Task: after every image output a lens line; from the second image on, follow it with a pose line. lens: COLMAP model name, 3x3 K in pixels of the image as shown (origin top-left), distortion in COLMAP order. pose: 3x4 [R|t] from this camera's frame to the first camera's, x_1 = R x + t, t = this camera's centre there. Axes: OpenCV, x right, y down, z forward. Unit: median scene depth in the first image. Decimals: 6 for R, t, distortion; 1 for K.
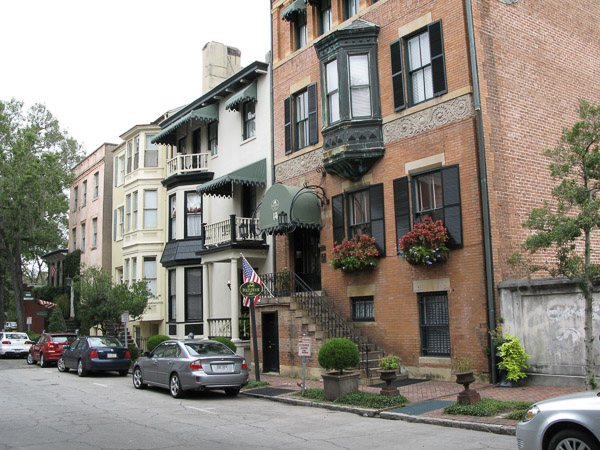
lens RADIAL K [[583.0, 0, 300.0], [0, 583.0, 225.0], [0, 0, 1]] dist [-0.123343, 0.012708]
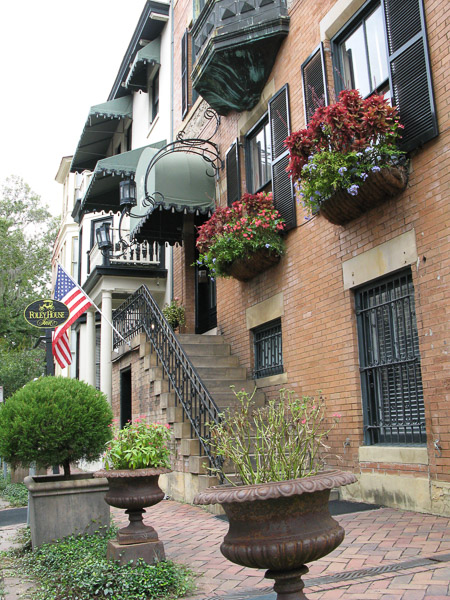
lens RADIAL K [[583.0, 0, 225.0], [0, 583.0, 300.0], [0, 0, 1]] dist [-0.123343, 0.012708]
pose [[0.964803, -0.051761, -0.257829, 0.206064], [0.035769, 0.997156, -0.066334, 0.138479], [0.260530, 0.054777, 0.963911, 0.538953]]
